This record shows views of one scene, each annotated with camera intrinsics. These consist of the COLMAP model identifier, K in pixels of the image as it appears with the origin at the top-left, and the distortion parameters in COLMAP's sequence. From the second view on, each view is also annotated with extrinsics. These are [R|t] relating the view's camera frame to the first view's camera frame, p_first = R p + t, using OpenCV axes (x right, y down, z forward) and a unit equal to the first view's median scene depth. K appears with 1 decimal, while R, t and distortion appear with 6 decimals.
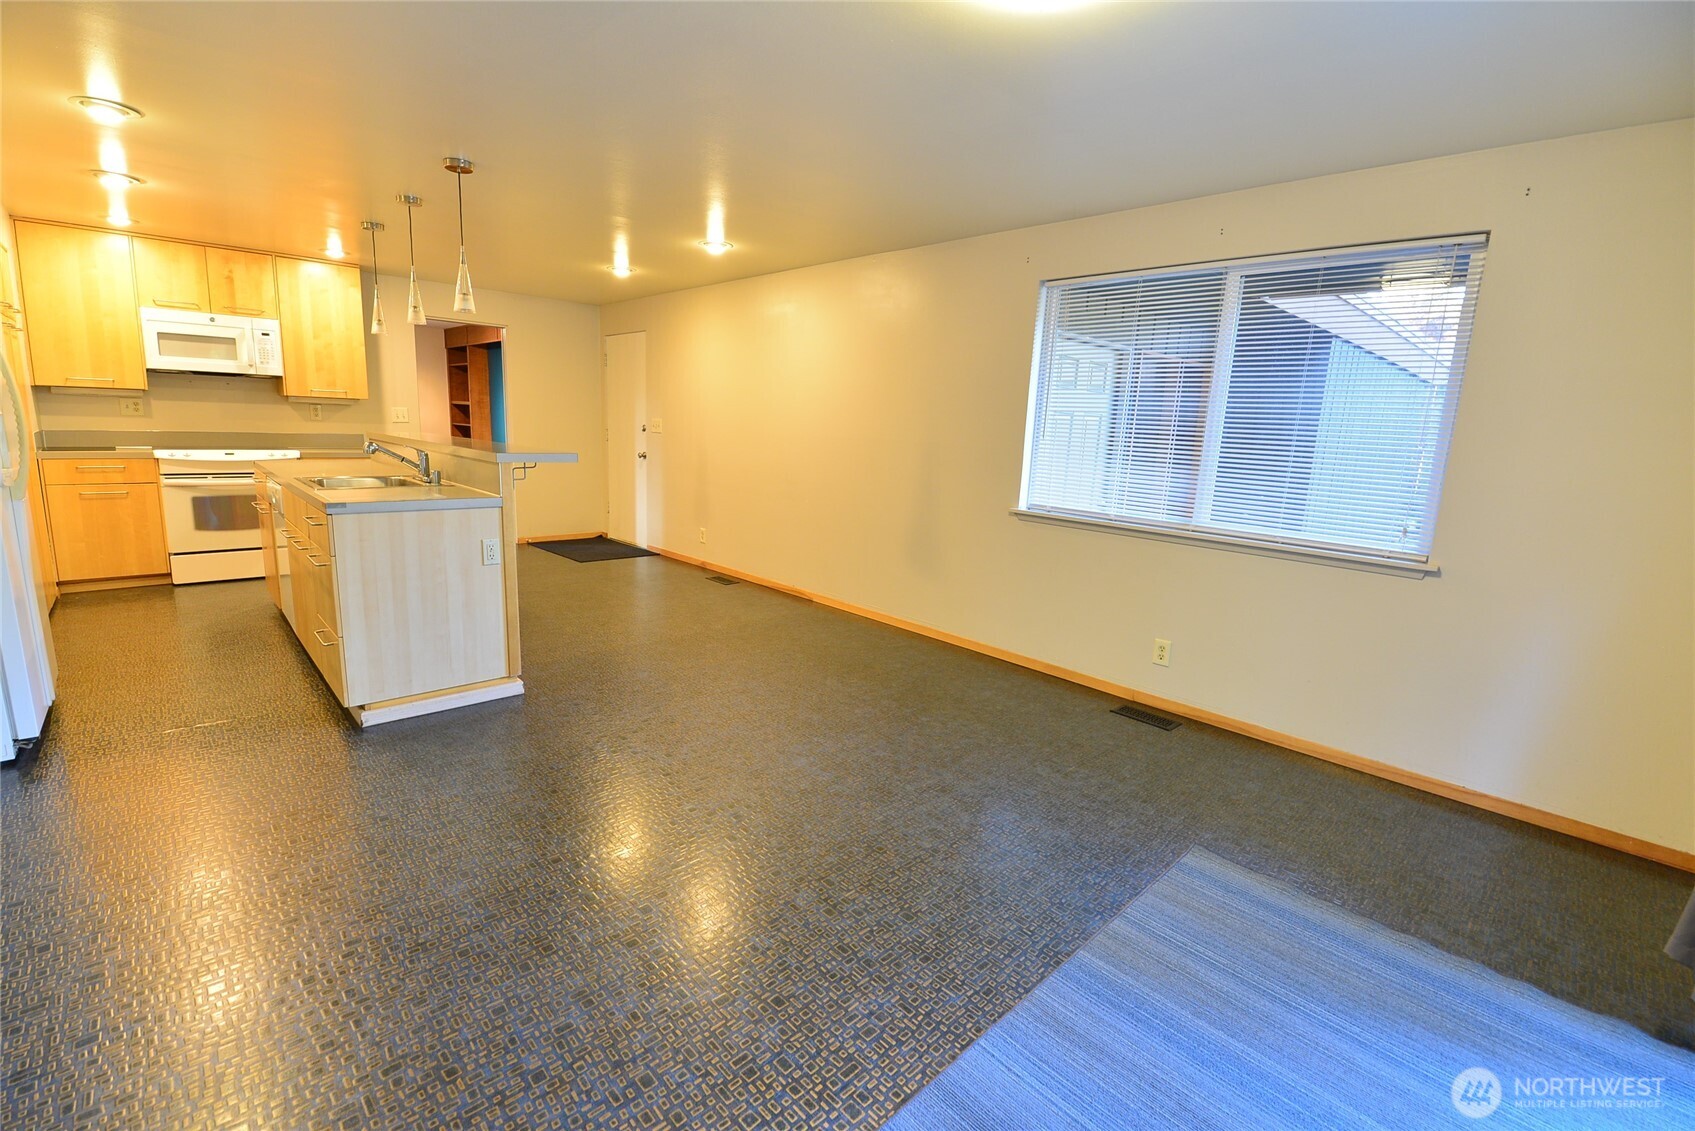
lens RADIAL K [[740.0, 0, 856.4], [0, 740.0, 566.7], [0, 0, 1]] dist [-0.014264, -0.002647]
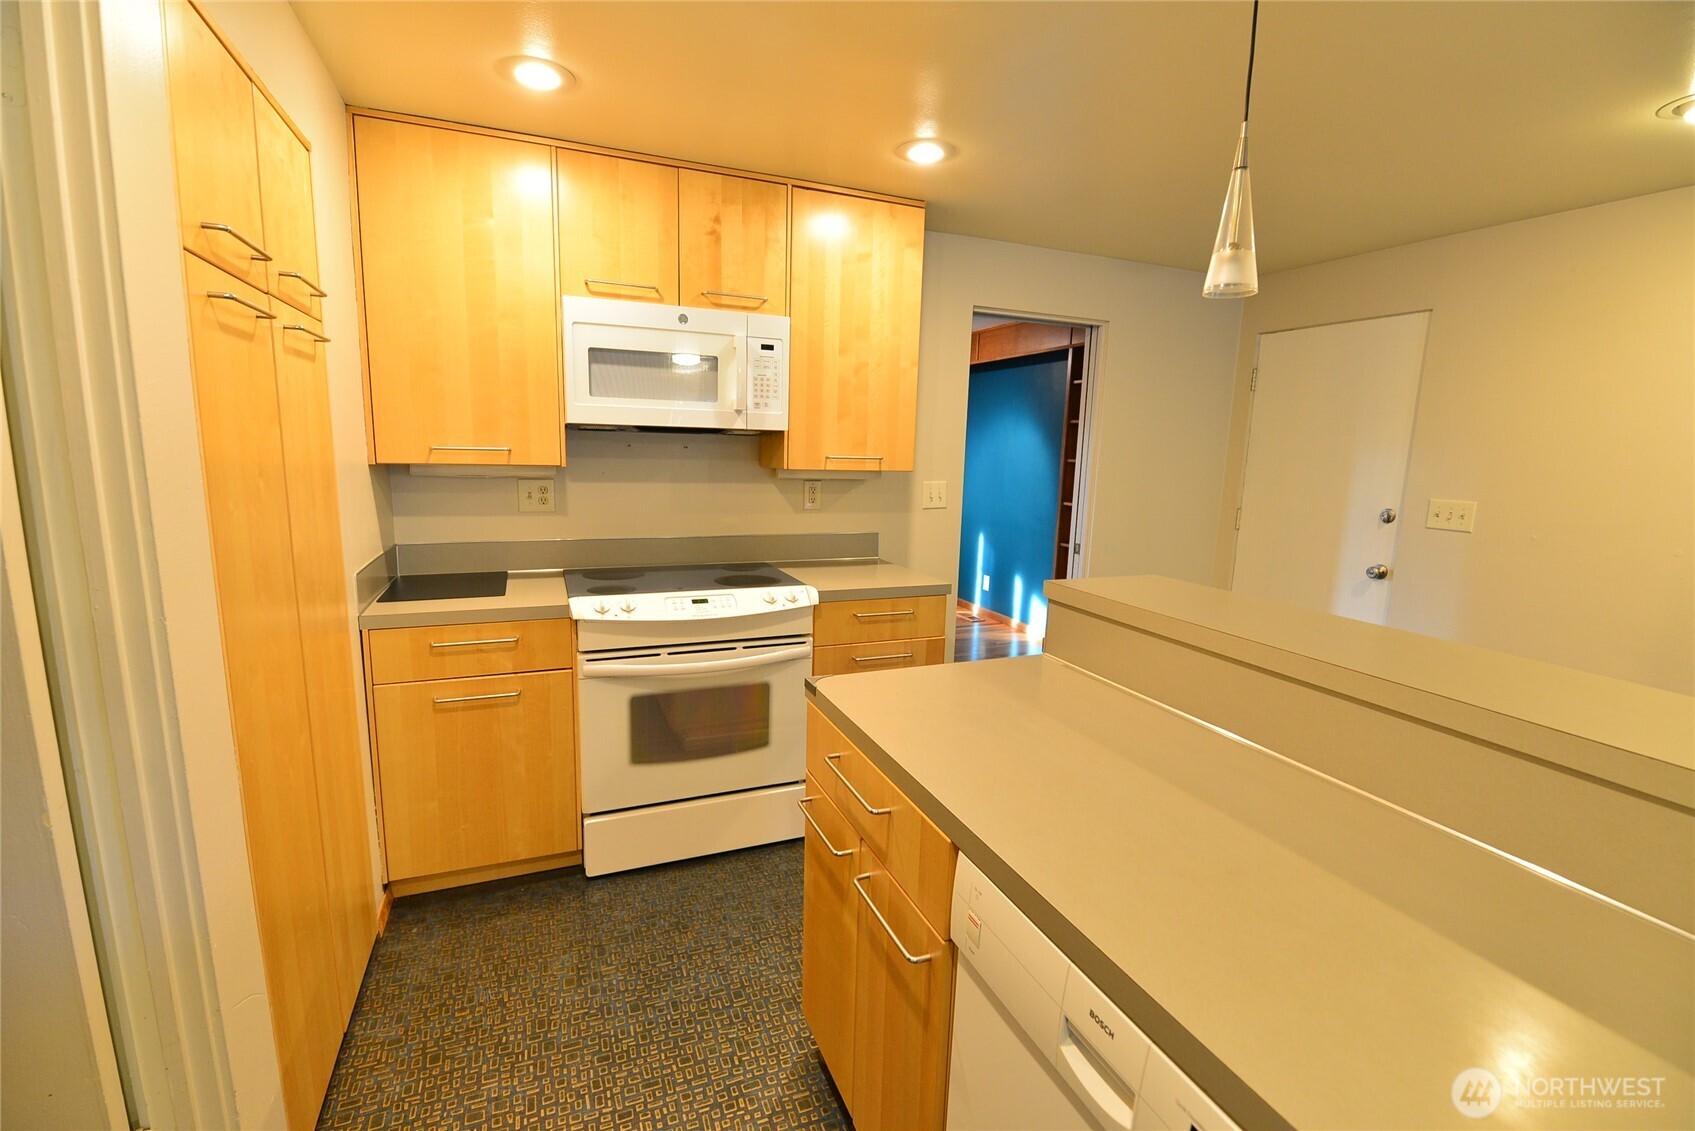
lens RADIAL K [[740.0, 0, 854.9], [0, 740.0, 583.9], [0, 0, 1]] dist [-0.014264, -0.002647]
pose [[0.932011, 0.026390, -0.361469, -0.616765], [-0.045283, 0.998009, -0.043895, -0.152815], [0.359591, 0.057279, 0.931350, 0.617597]]
